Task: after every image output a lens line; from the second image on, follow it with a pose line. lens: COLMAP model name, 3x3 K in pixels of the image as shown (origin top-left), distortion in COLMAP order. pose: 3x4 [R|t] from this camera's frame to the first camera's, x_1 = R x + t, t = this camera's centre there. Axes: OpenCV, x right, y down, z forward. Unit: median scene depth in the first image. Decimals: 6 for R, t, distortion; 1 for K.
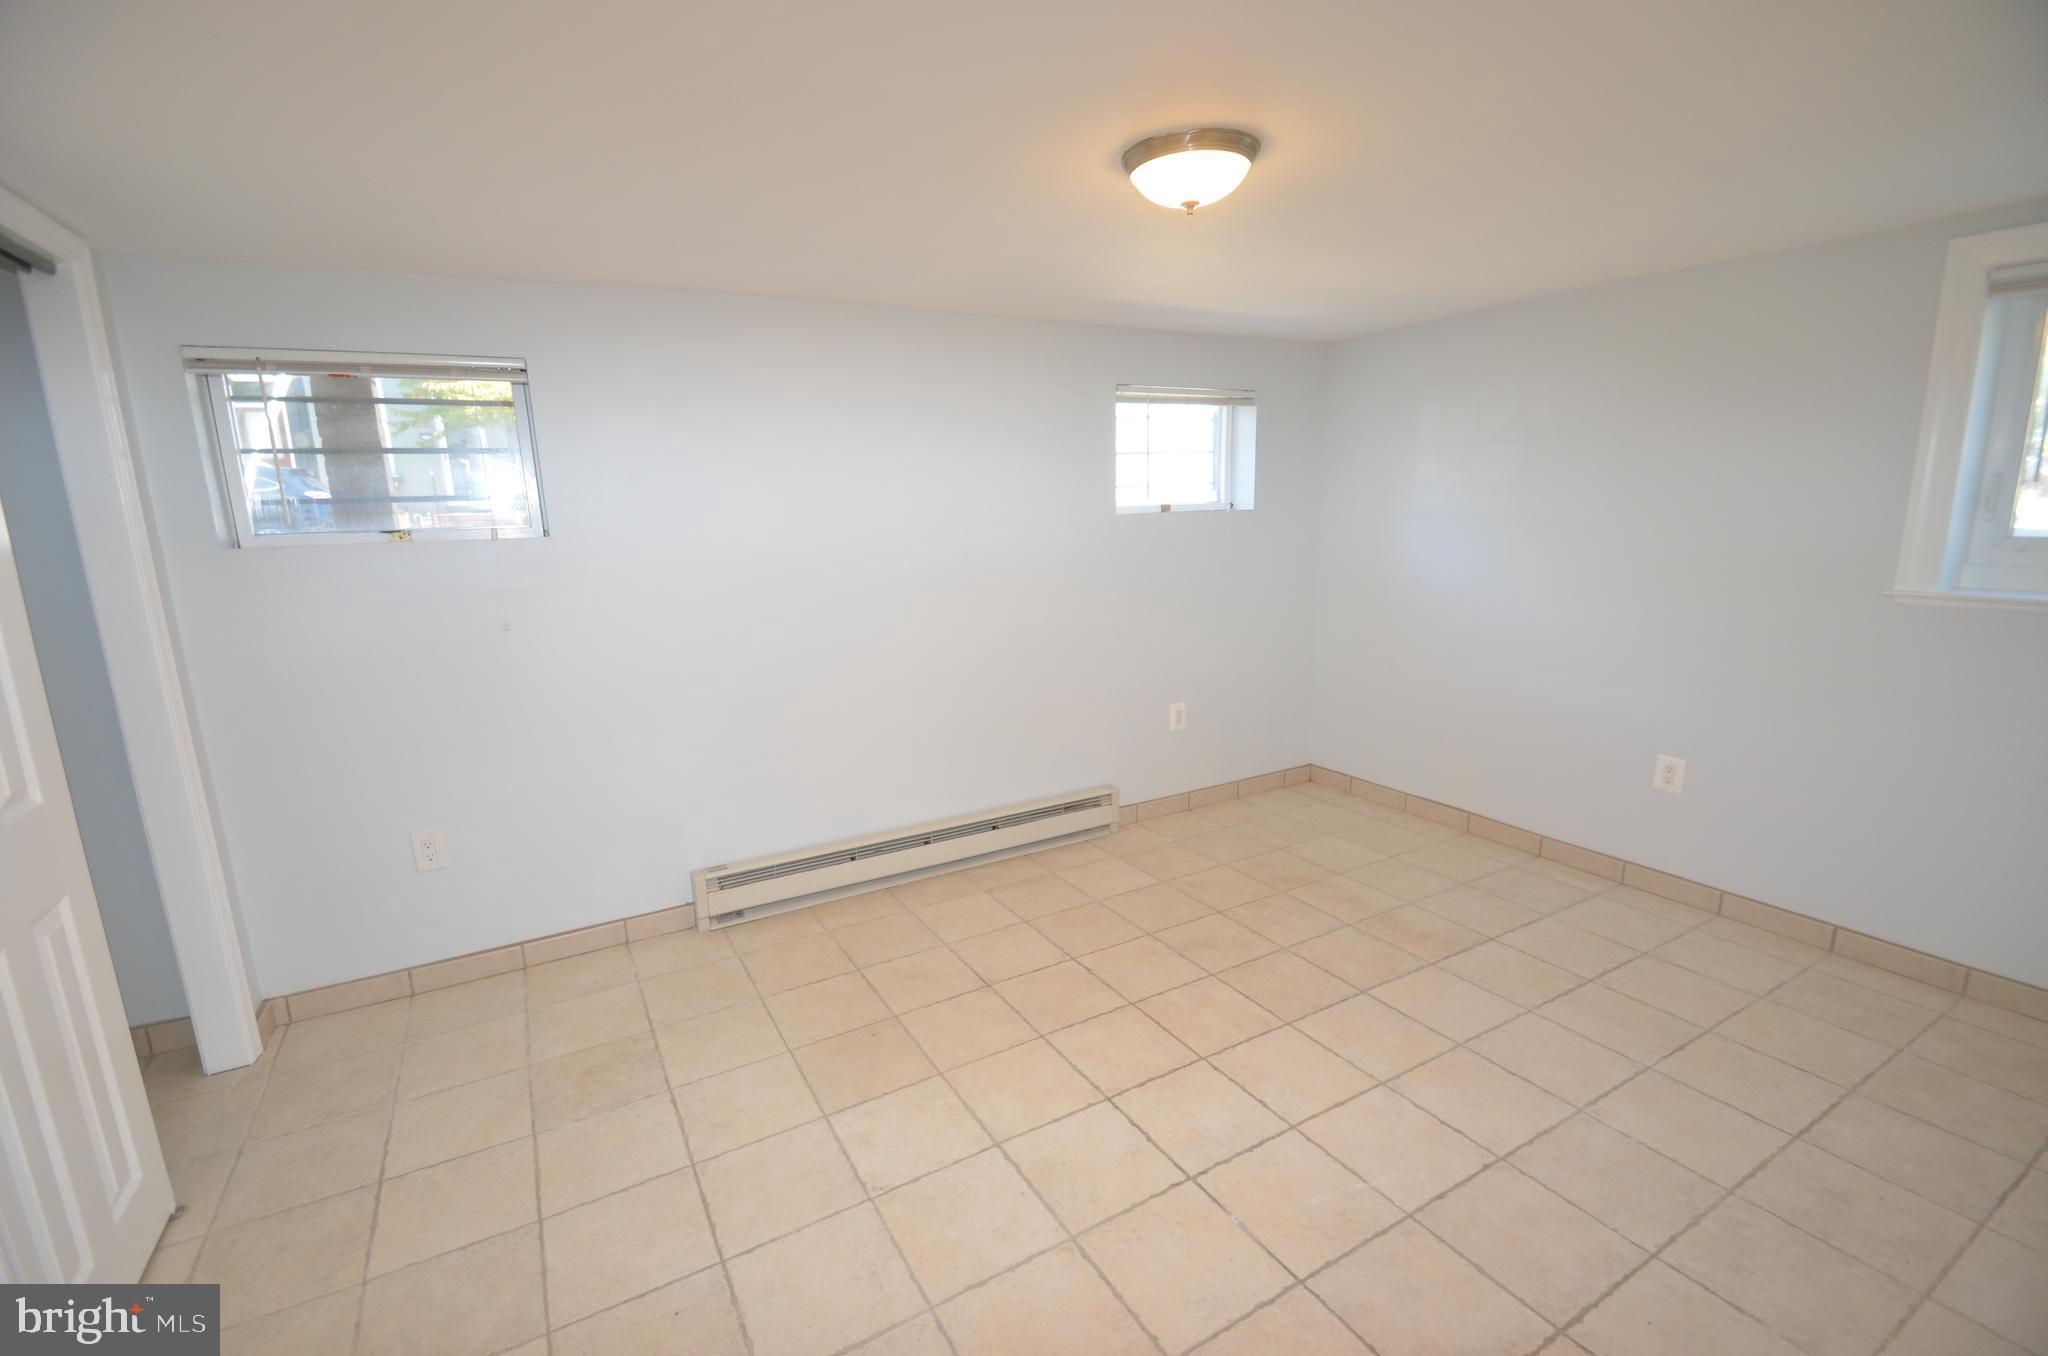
lens RADIAL K [[889.7, 0, 1009.2], [0, 889.7, 680.9], [0, 0, 1]] dist [0.002786, -0.009771]
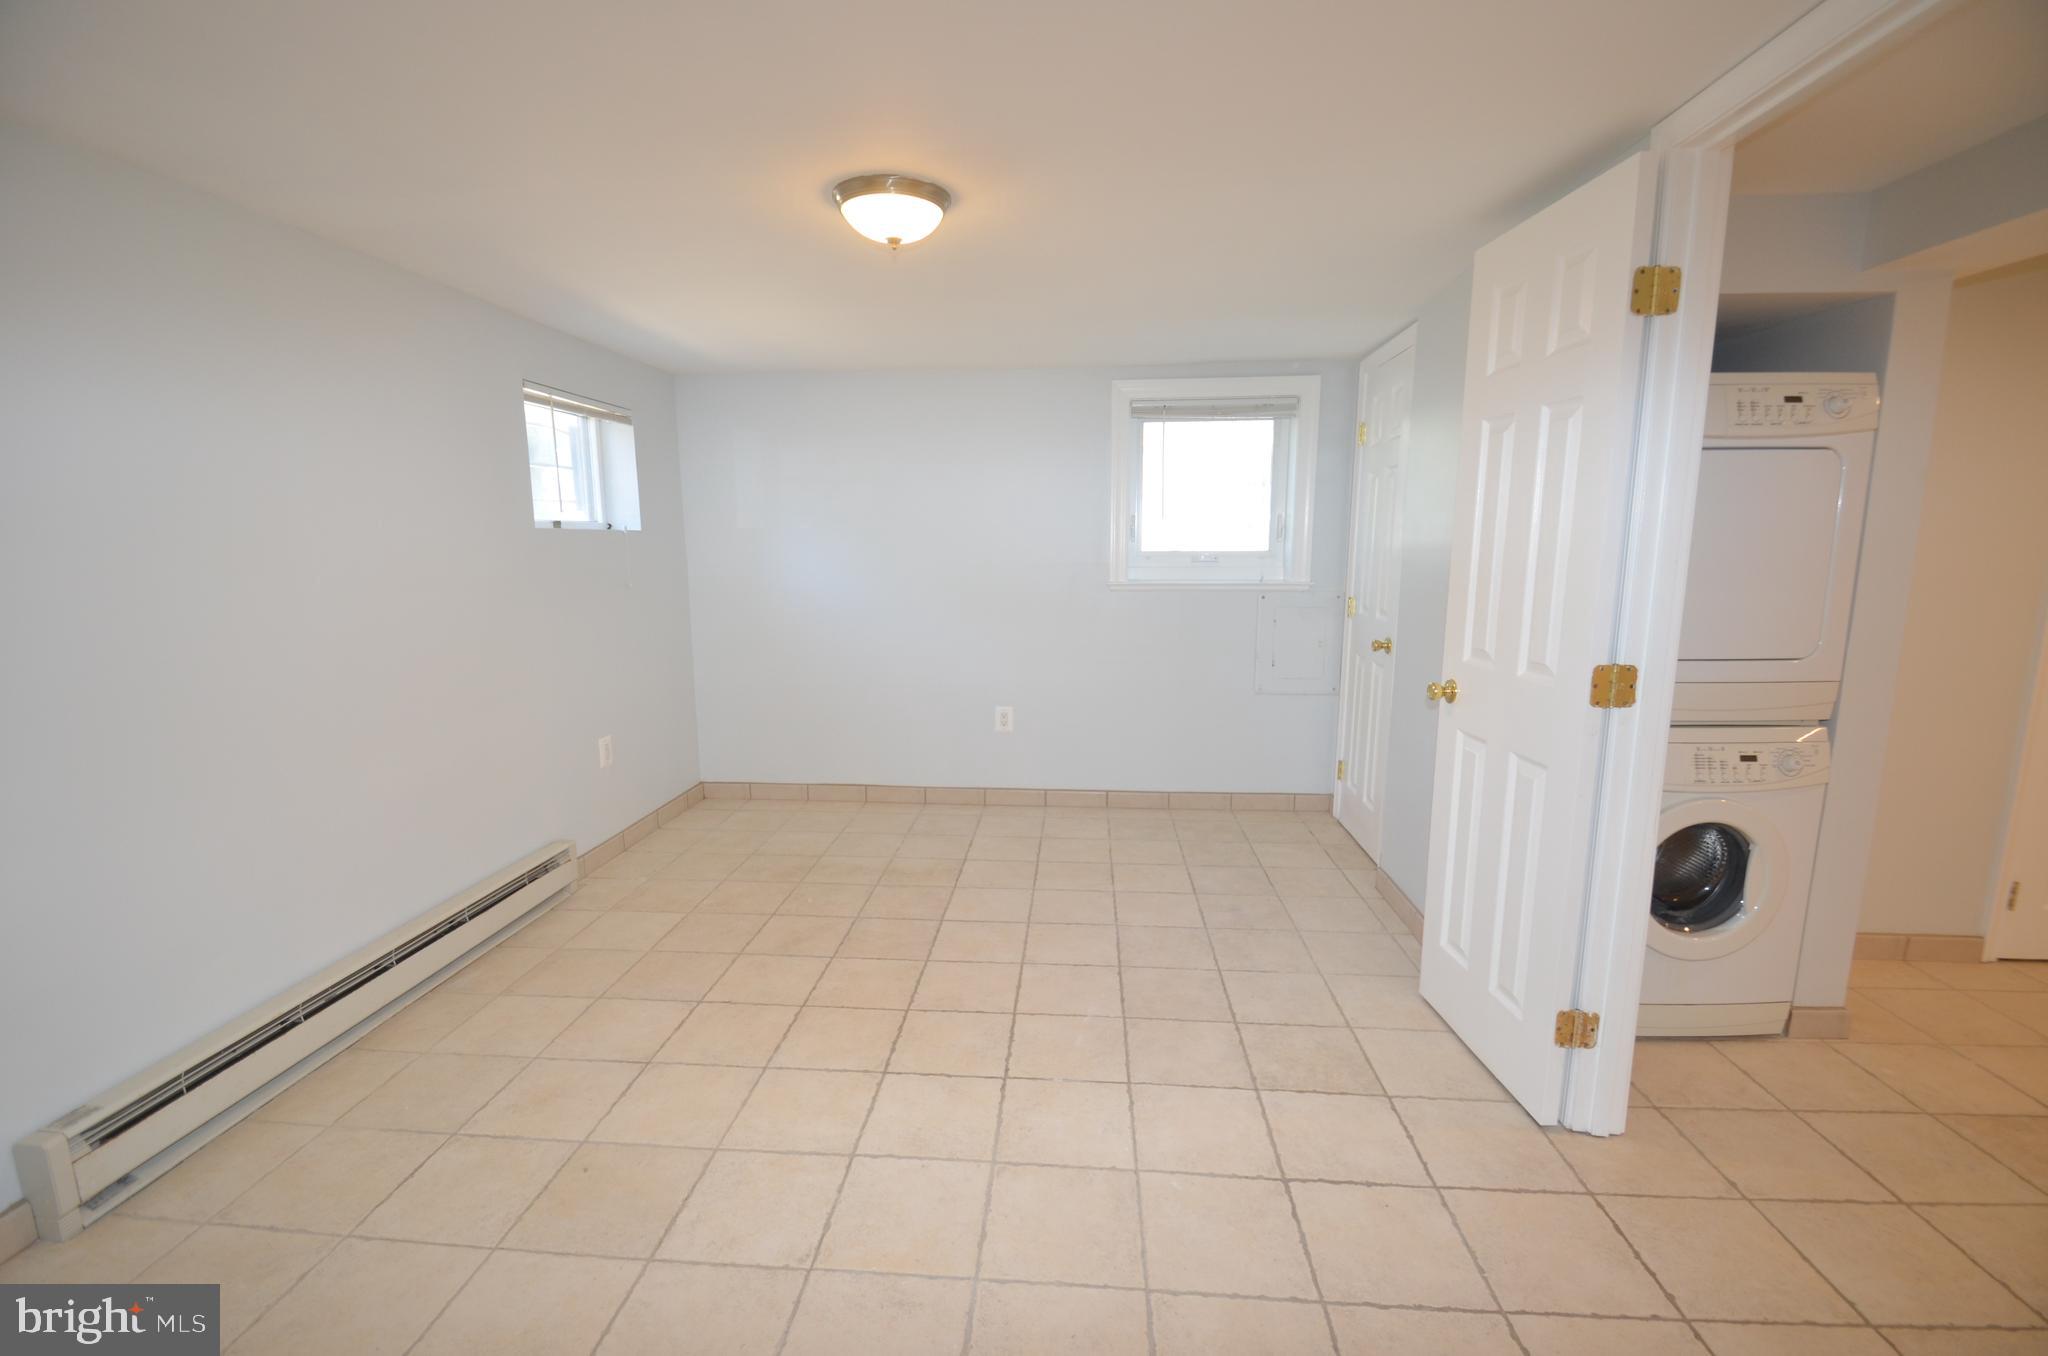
lens RADIAL K [[889.7, 0, 1008.8], [0, 889.7, 684.9], [0, 0, 1]] dist [0.002786, -0.009771]
pose [[0.559921, -0.106145, 0.821718, -0.423670], [0.149900, 0.988372, 0.025530, 0.014545], [-0.814873, 0.108881, 0.569322, 0.171818]]
